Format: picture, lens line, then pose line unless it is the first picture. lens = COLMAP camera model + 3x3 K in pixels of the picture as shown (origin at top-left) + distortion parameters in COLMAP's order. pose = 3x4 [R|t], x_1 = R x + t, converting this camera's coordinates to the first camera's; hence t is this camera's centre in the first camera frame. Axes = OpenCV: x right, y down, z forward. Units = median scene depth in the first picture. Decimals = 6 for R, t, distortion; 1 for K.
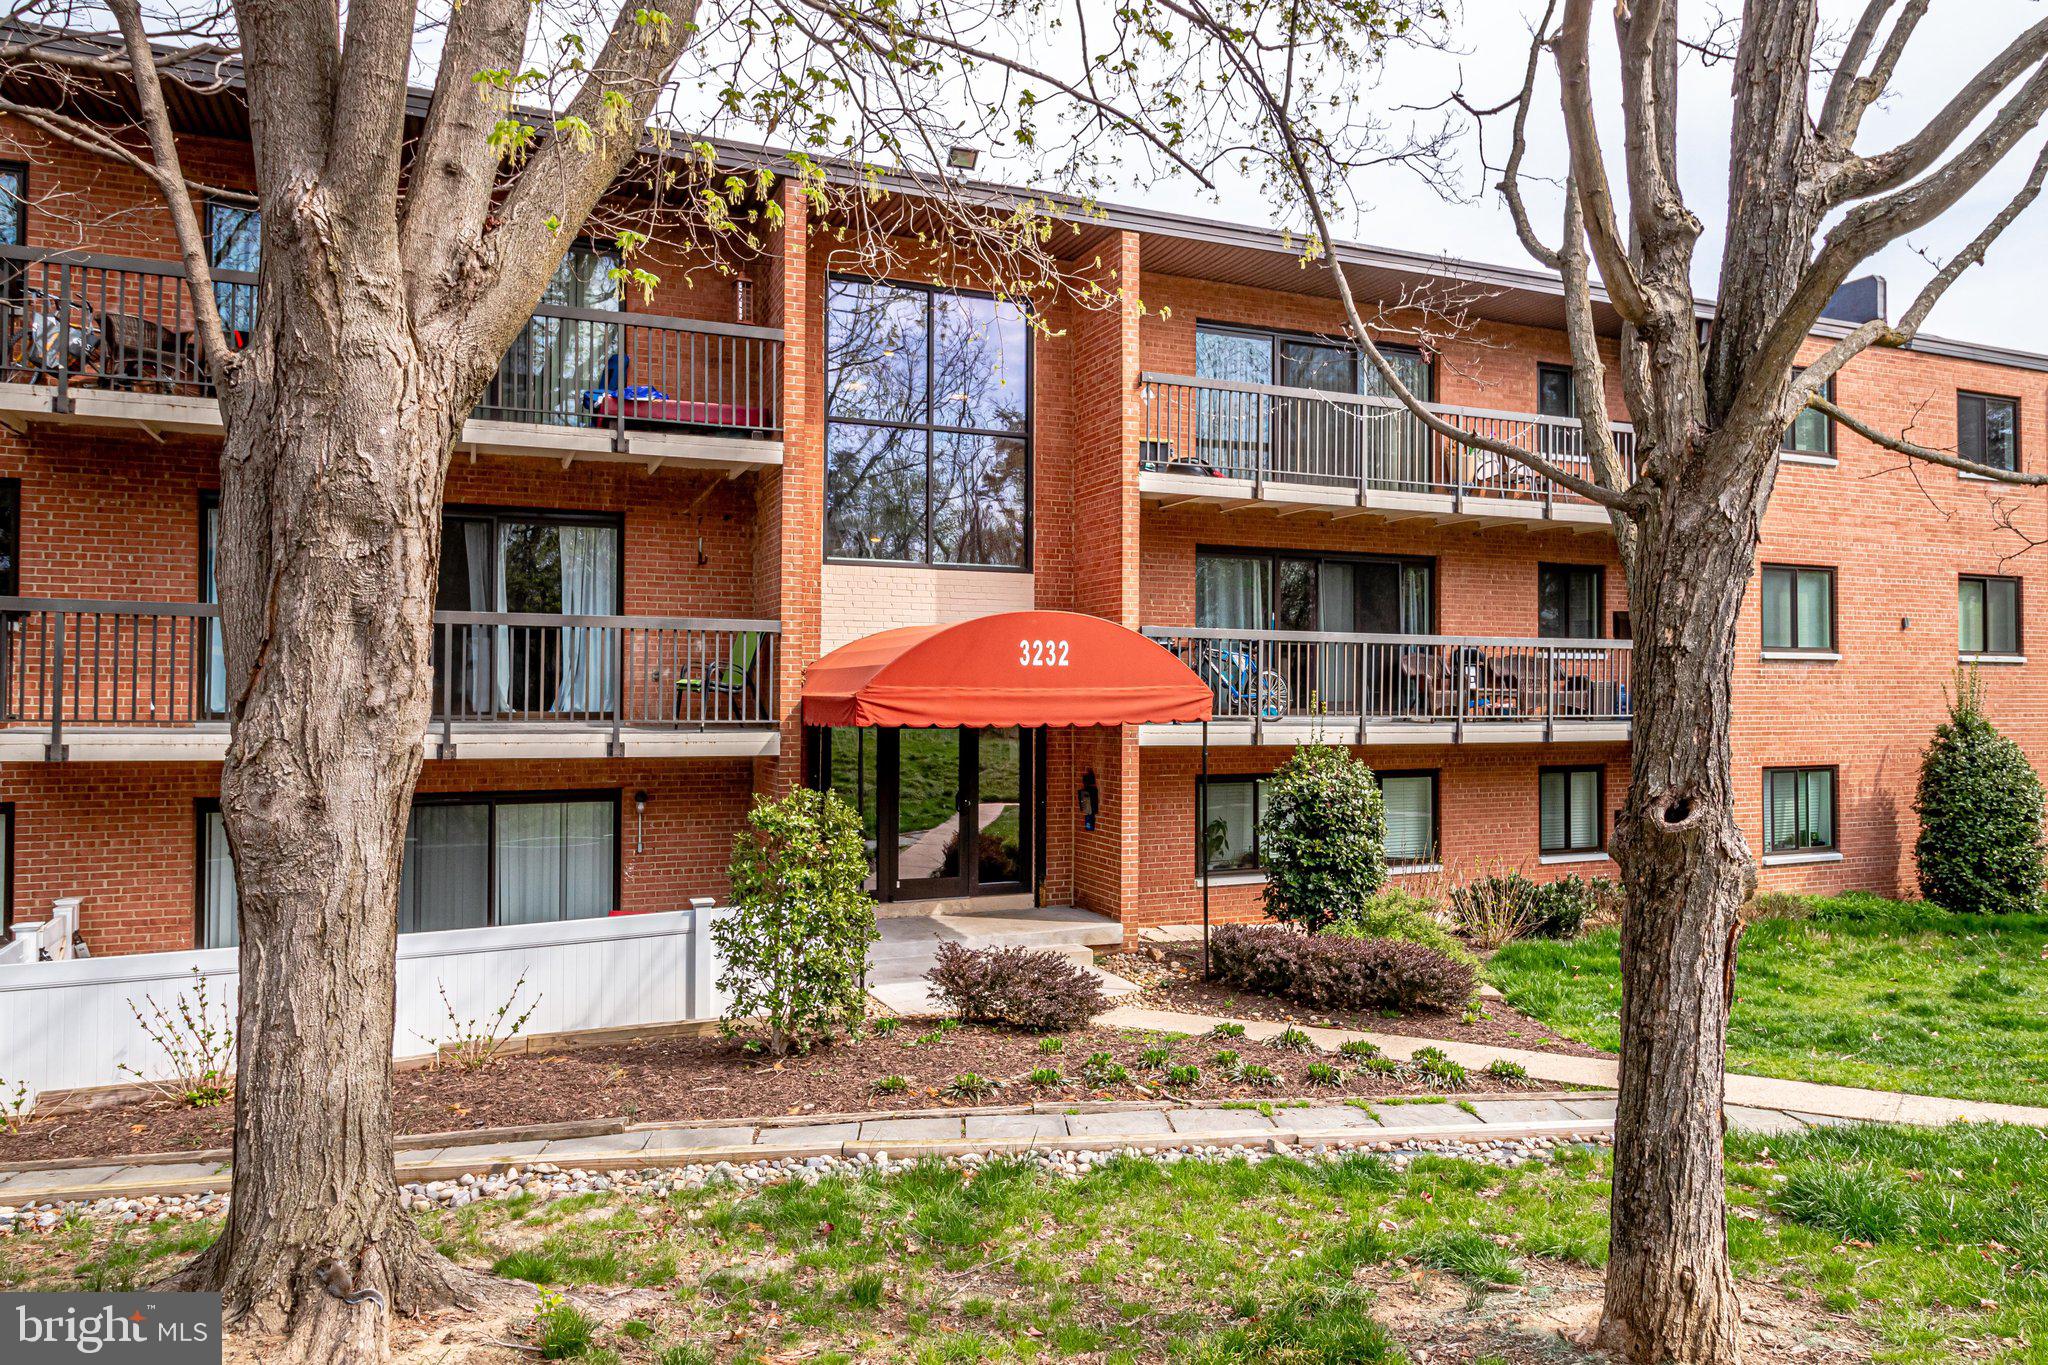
lens RADIAL K [[1266.0, 0, 1024.0], [0, 1266.0, 675.8], [0, 0, 1]] dist [0.004722, 0.000860]
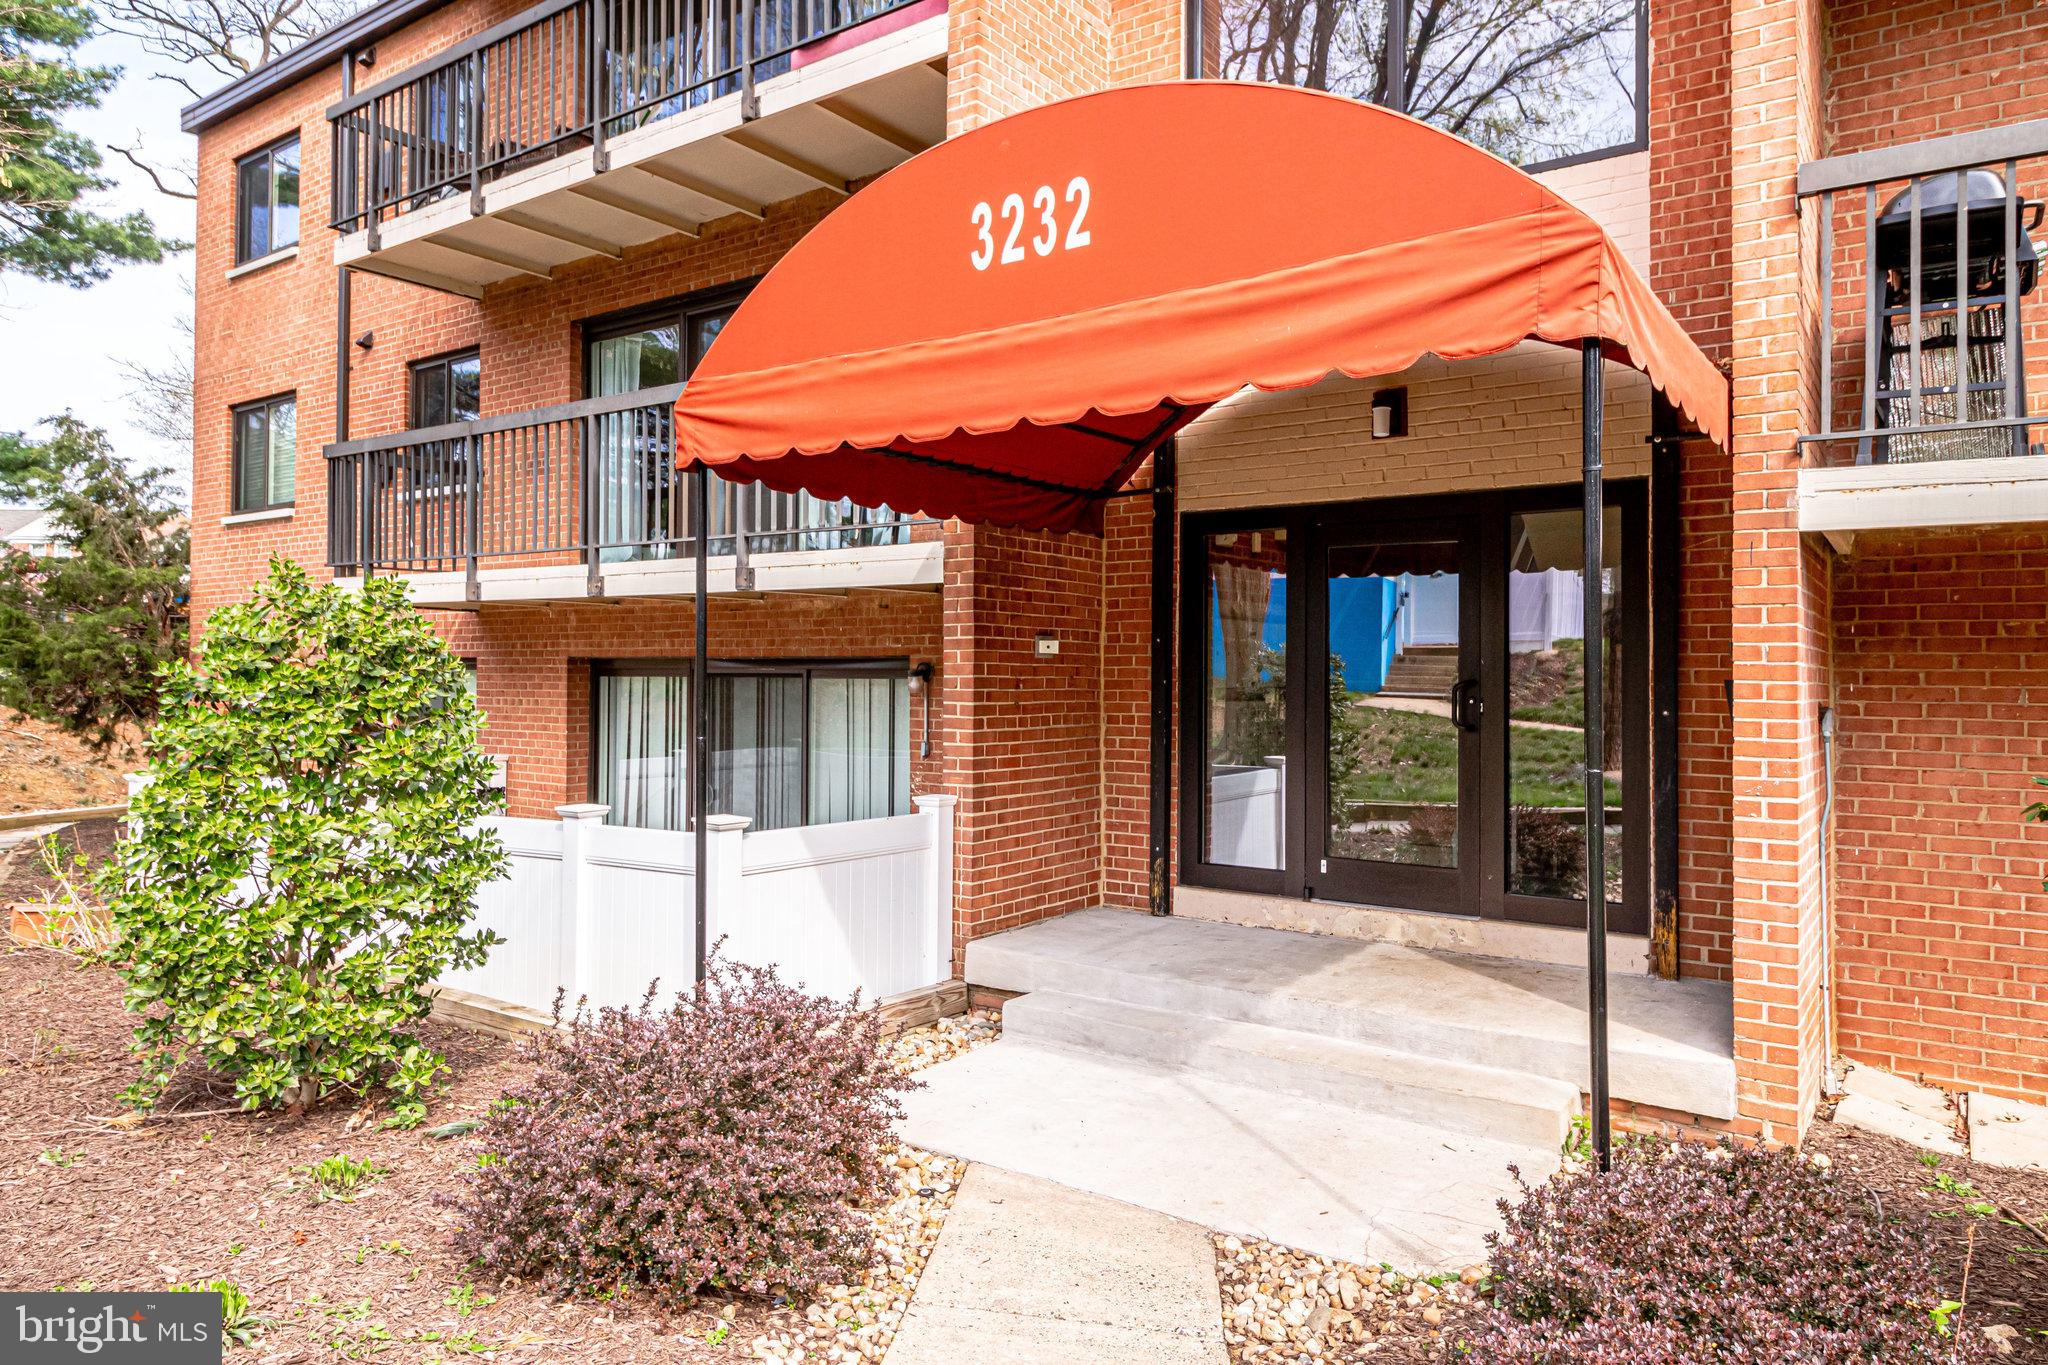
lens RADIAL K [[1266.0, 0, 1024.0], [0, 1266.0, 675.8], [0, 0, 1]] dist [0.004722, 0.000860]
pose [[0.536497, 0.006503, -0.843877, 0.252302], [0.001917, 0.999958, 0.008924, 0.084562], [0.843900, -0.006405, 0.536462, 0.625093]]
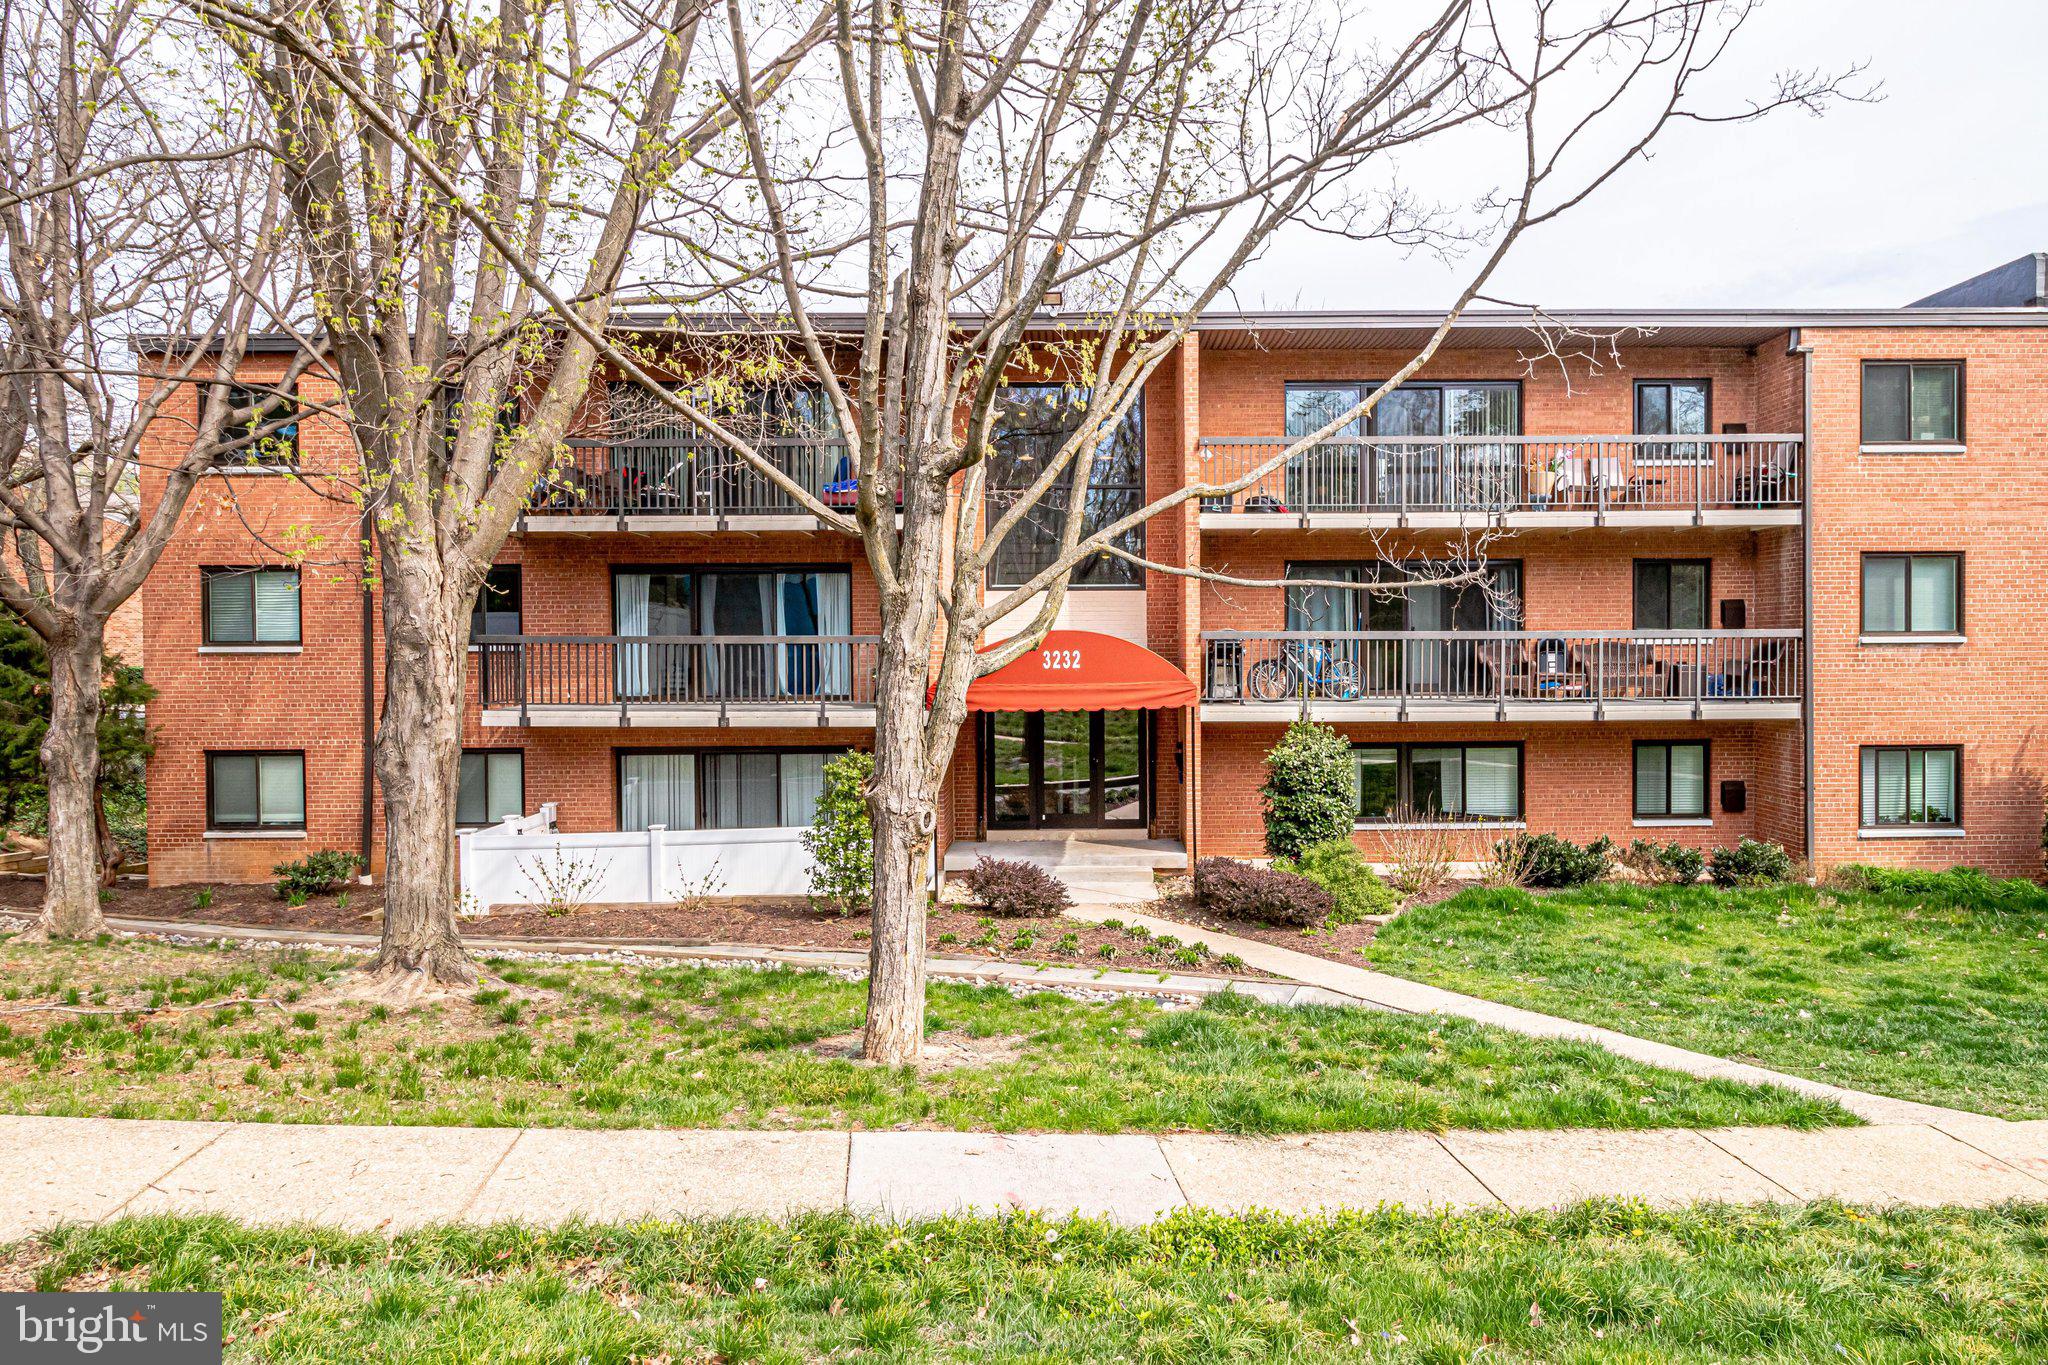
lens RADIAL K [[1078.4, 0, 1024.0], [0, 1078.4, 682.5], [0, 0, 1]] dist [0.002125, 0.000729]
pose [[0.931902, -0.000365, -0.362711, 0.325907], [0.013926, 0.999298, 0.034773, -0.027423], [0.362443, -0.037456, 0.931253, -0.117477]]
